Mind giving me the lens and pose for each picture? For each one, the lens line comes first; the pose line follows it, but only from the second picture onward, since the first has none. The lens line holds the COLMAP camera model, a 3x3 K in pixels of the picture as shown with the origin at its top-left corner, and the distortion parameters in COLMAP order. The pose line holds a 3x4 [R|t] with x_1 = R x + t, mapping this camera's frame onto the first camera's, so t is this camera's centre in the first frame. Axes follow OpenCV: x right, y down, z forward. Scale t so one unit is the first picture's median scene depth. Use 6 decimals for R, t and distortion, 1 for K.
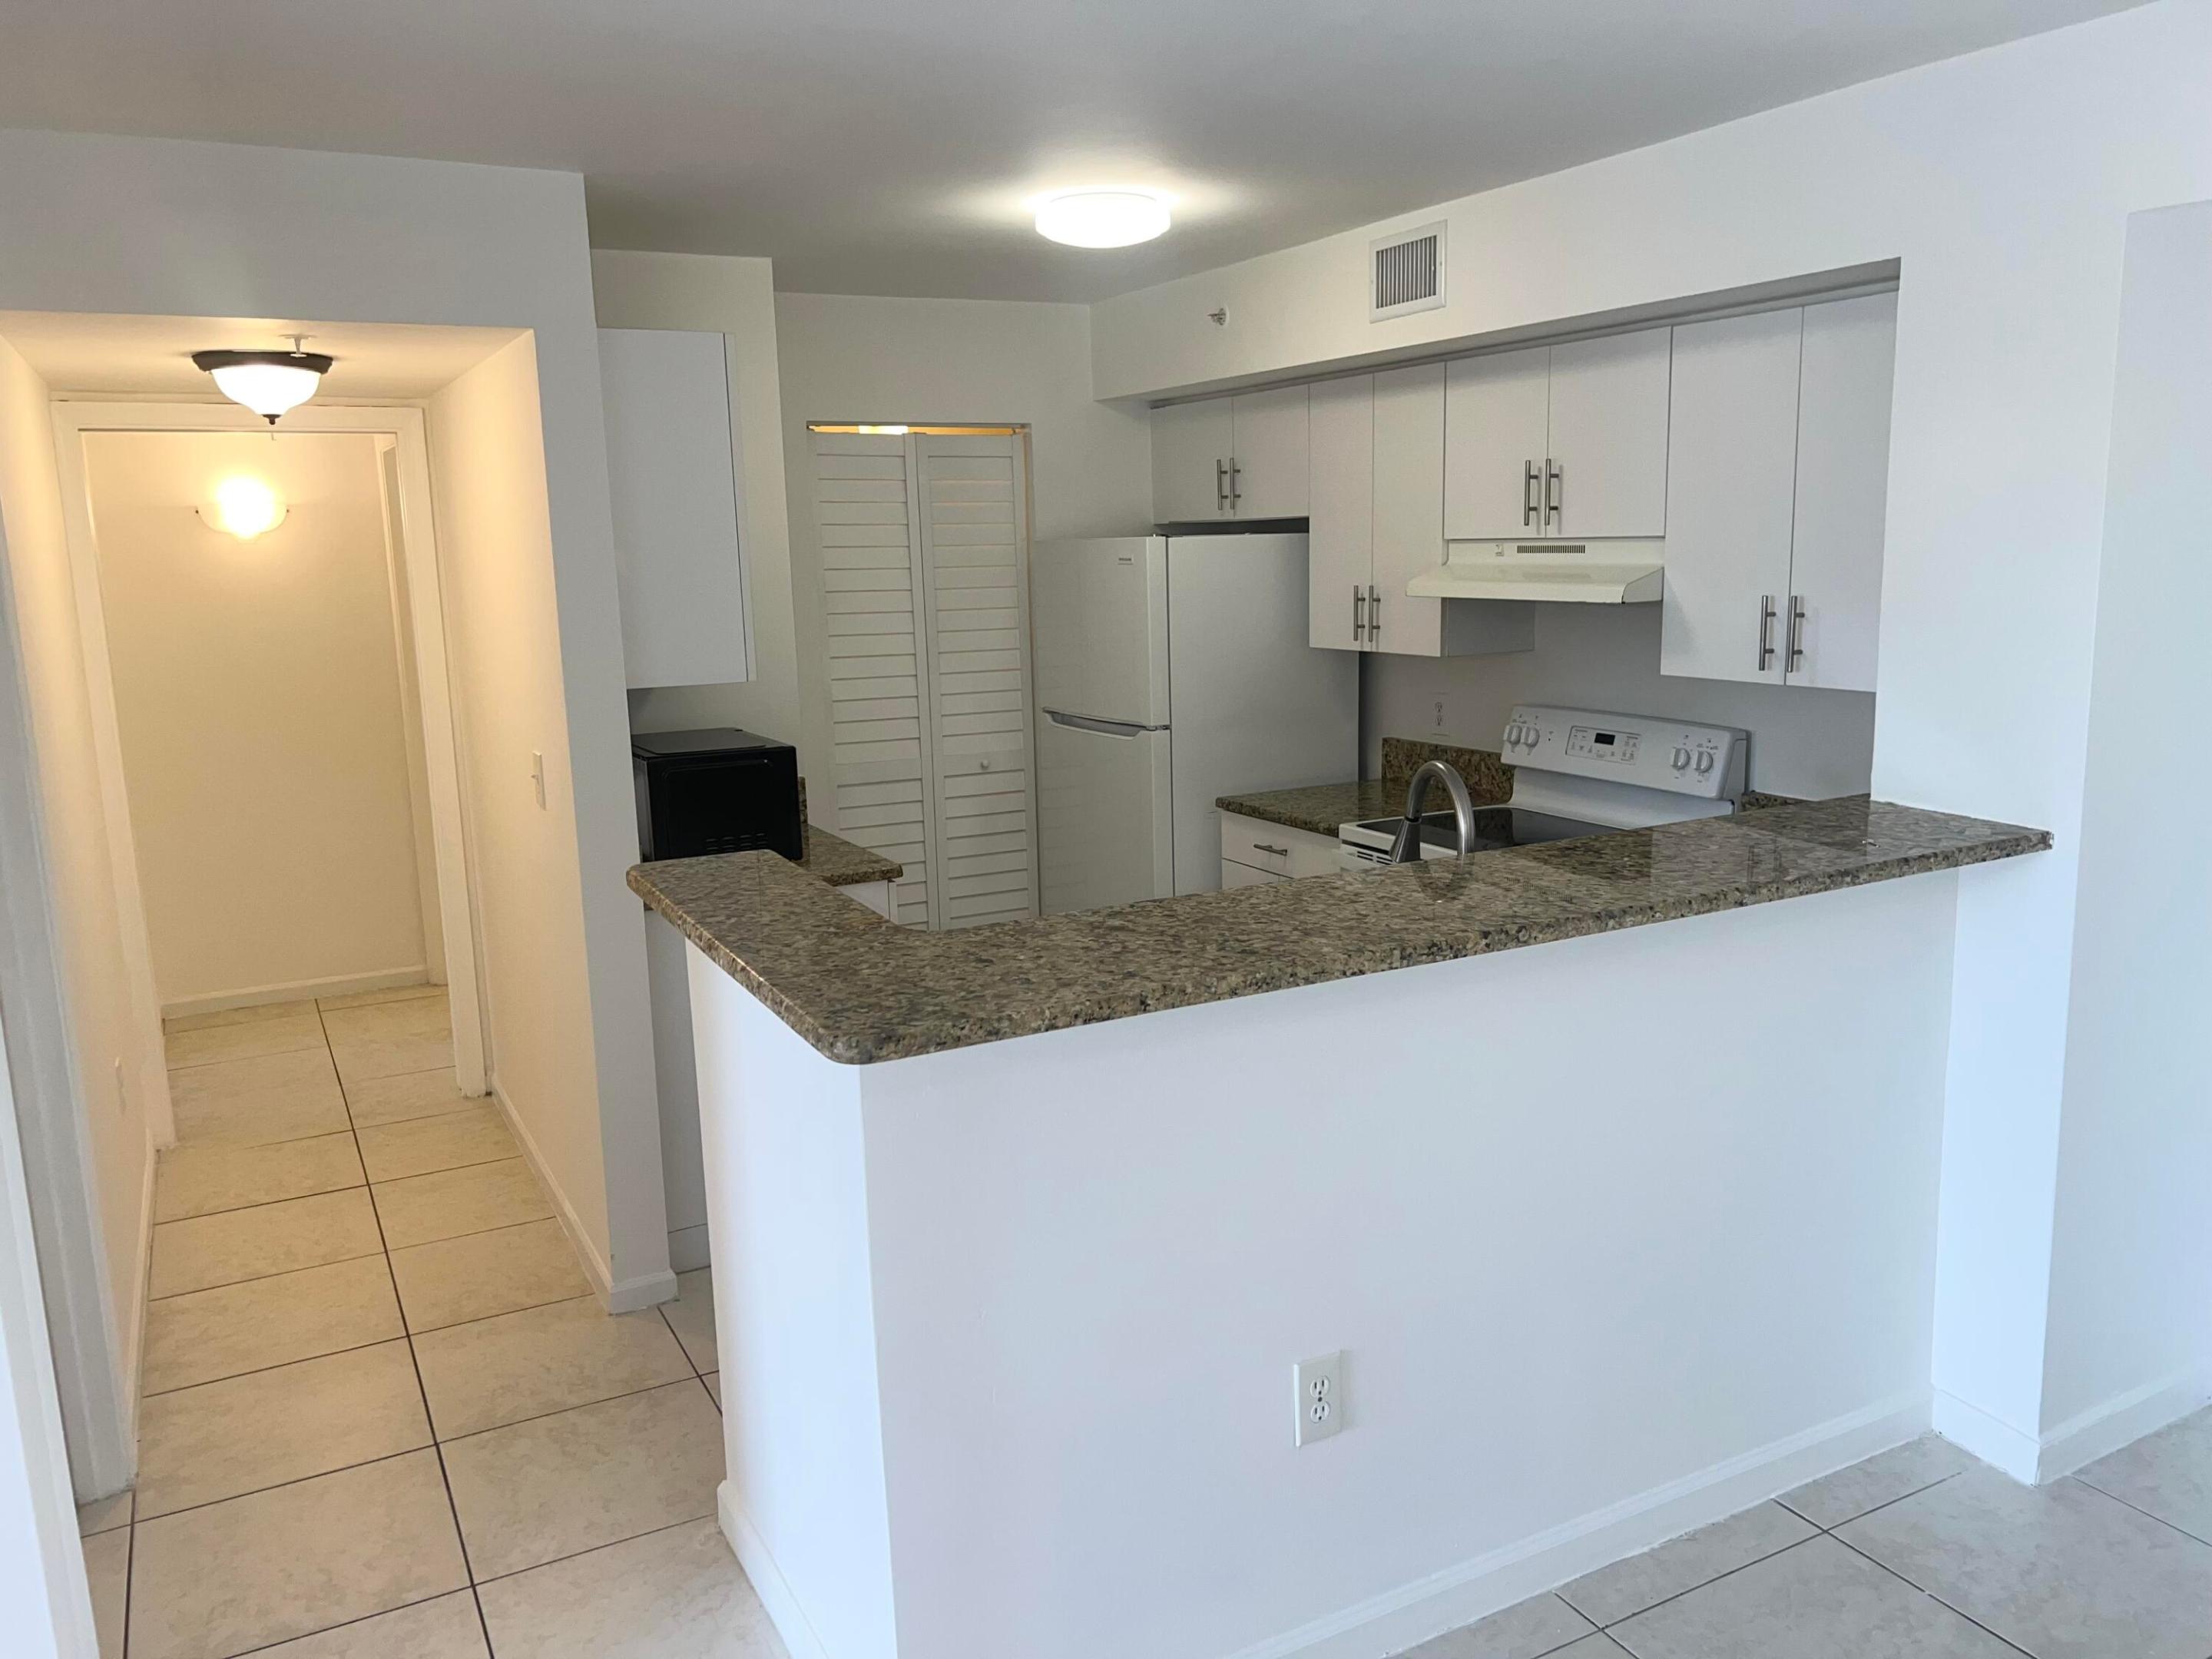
lens RADIAL K [[1665.9, 0, 1099.9], [0, 1665.9, 832.1], [0, 0, 1]] dist [0.068446, -0.083780]
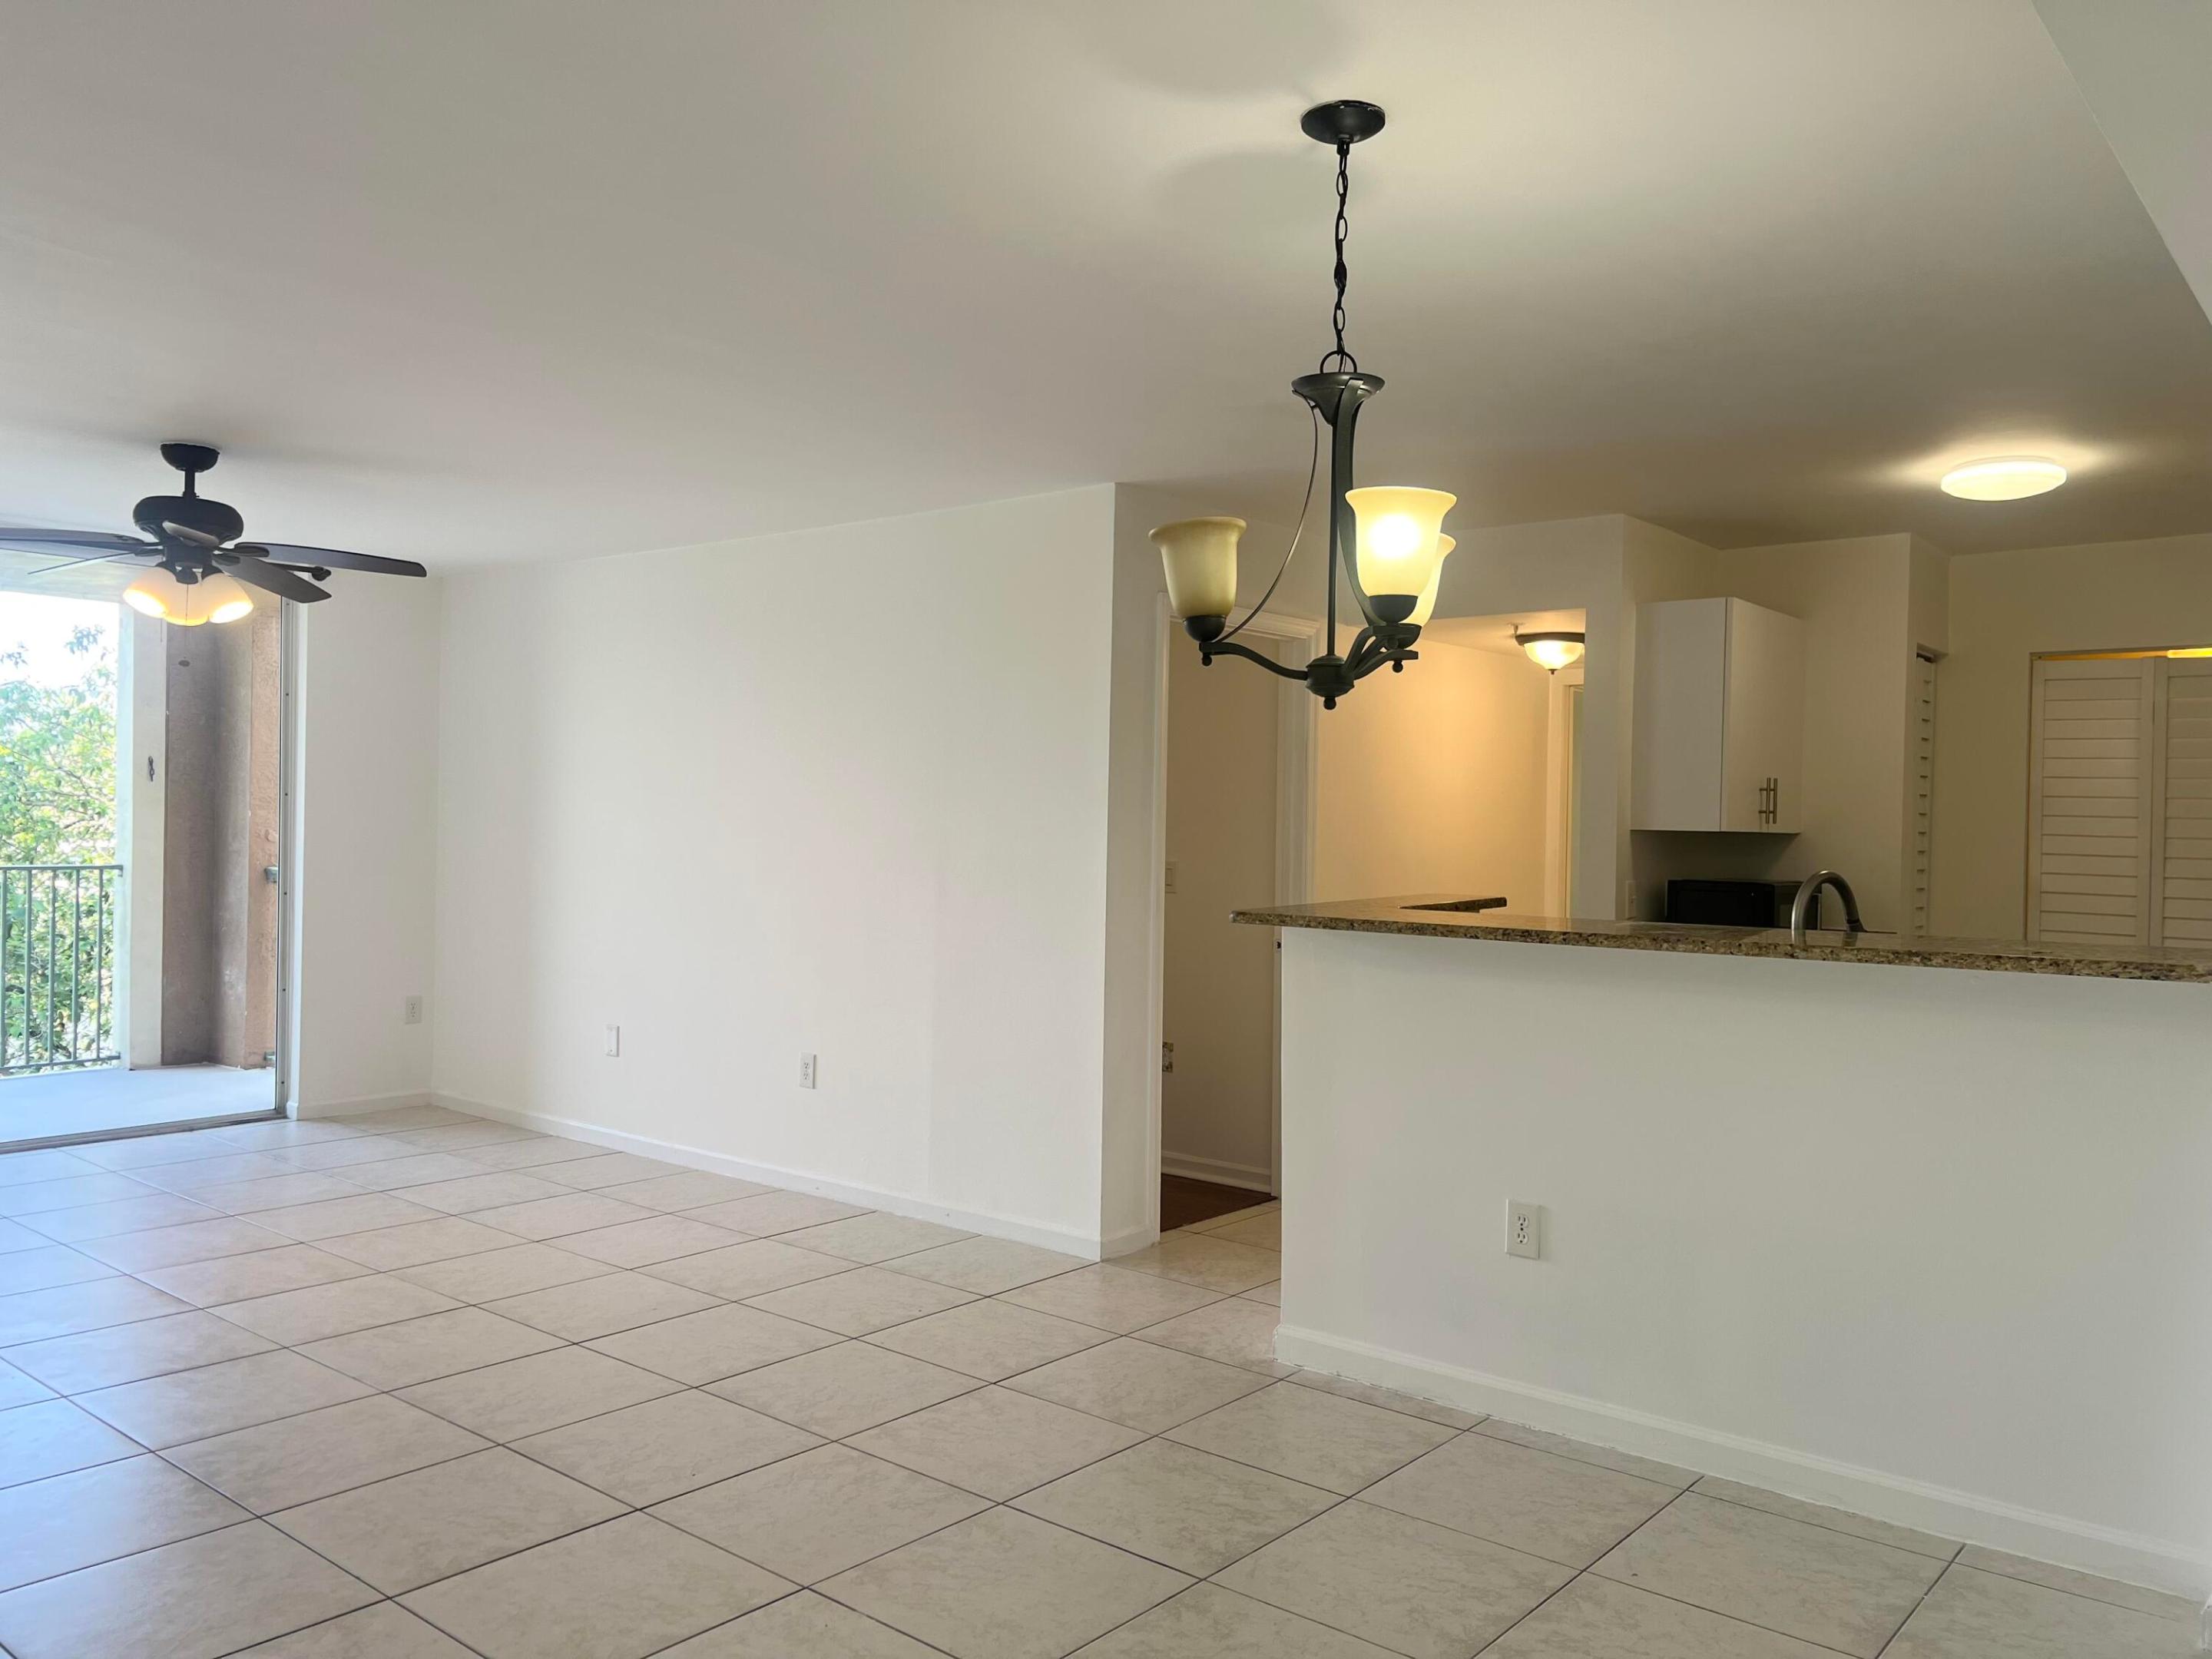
lens RADIAL K [[1665.9, 0, 1112.3], [0, 1665.9, 833.7], [0, 0, 1]] dist [0.068446, -0.083780]
pose [[0.384790, 0.041108, -0.922088, 0.813062], [-0.192687, 0.980574, -0.036693, 0.058095], [0.902668, 0.191793, 0.385236, -0.021015]]
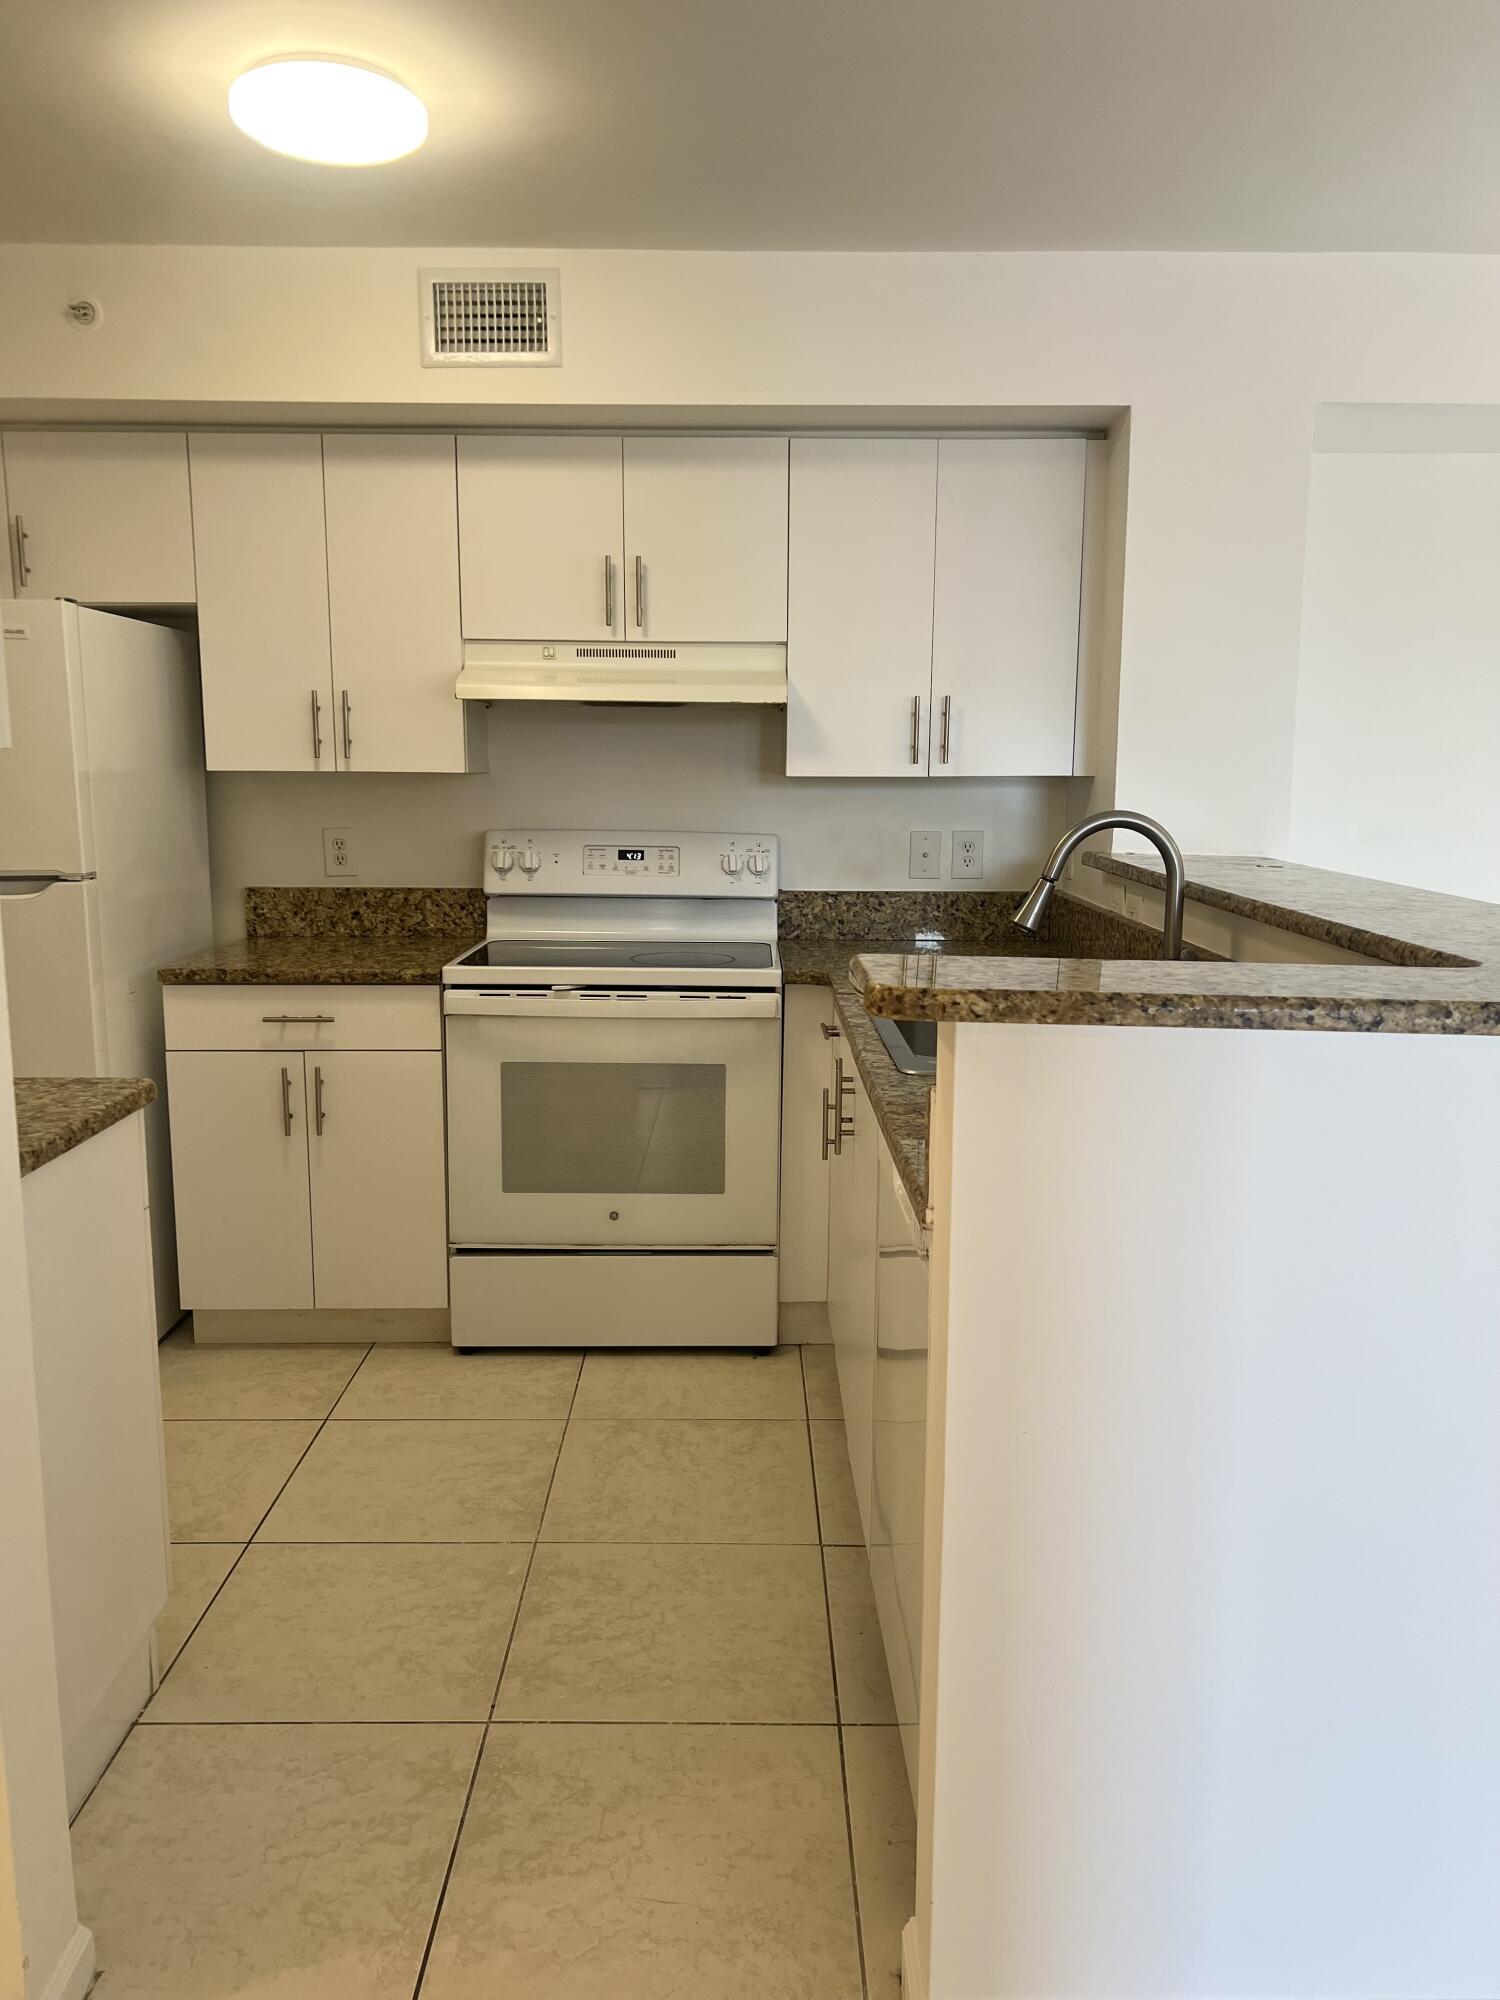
lens RADIAL K [[1506.3, 0, 747.1], [0, 1506.3, 1007.2], [0, 0, 1]] dist [0.068446, -0.083780]
pose [[0.462408, -0.112744, 0.879470, -0.464477], [0.140001, 0.988724, 0.053140, -0.003622], [-0.875545, 0.098554, 0.472978, 0.520784]]
